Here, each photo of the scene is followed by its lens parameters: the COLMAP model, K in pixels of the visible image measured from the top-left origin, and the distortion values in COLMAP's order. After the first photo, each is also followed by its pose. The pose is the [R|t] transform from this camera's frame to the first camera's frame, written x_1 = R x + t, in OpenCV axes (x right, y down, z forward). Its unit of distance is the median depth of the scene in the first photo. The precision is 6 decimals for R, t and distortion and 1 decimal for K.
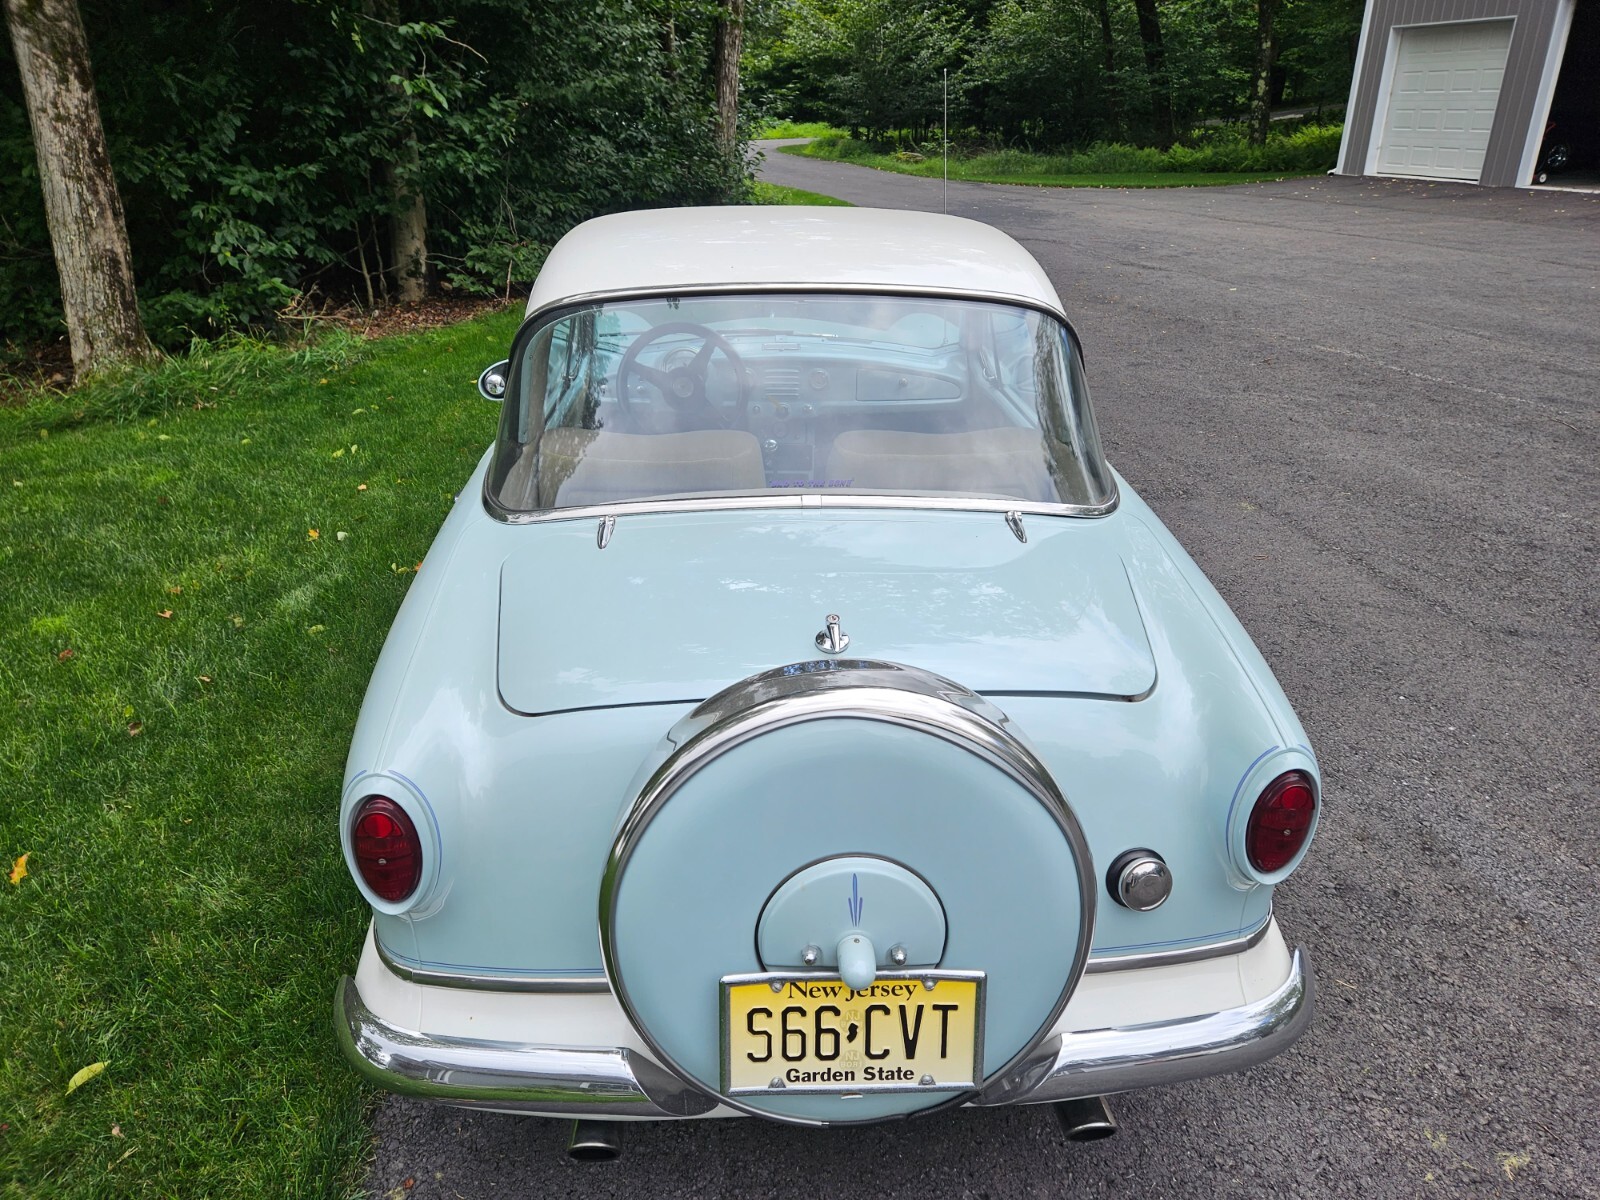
lens RADIAL K [[1063.8, 0, 797.7], [0, 1063.8, 606.1], [0, 0, 1]] dist [0.067697, -0.056033]
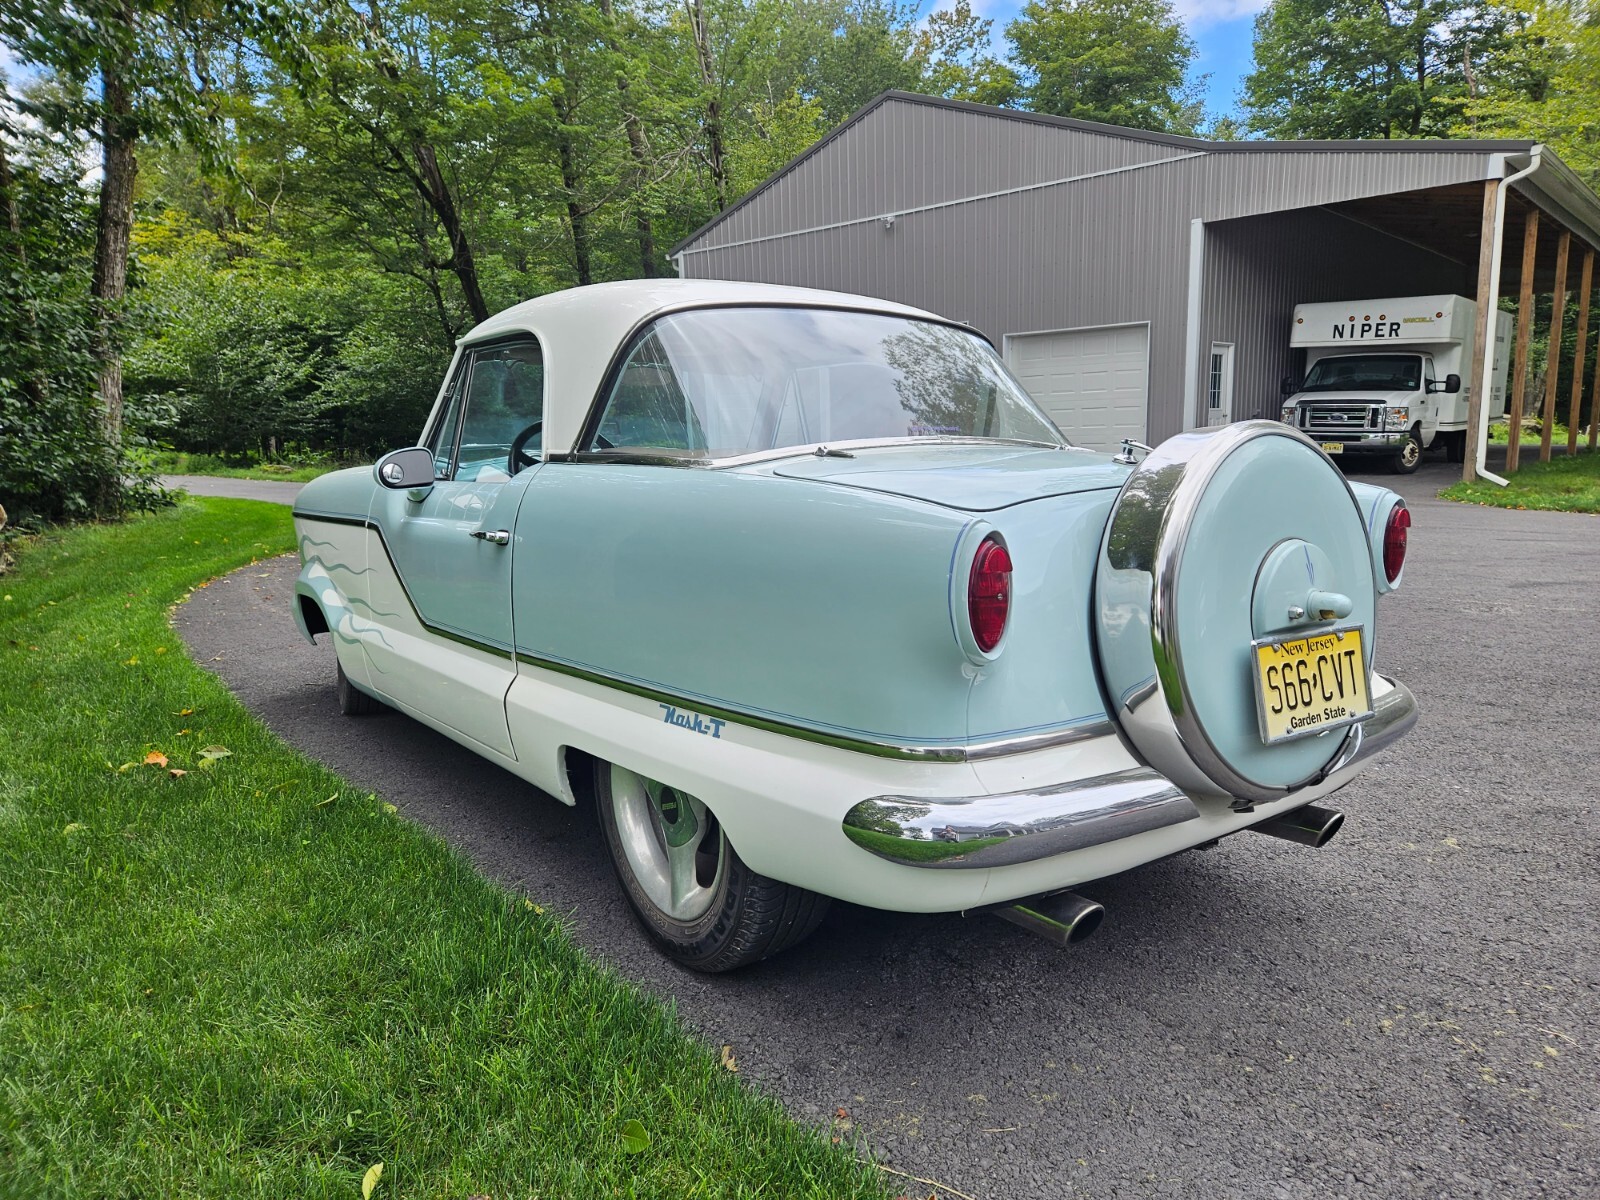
lens RADIAL K [[1063.8, 0, 797.8], [0, 1063.8, 590.9], [0, 0, 1]] dist [0.067697, -0.056033]
pose [[0.838273, -0.084737, 0.538626, -1.168292], [0.236552, 0.946562, -0.219236, 0.426961], [-0.491265, 0.311193, 0.813522, 0.198634]]
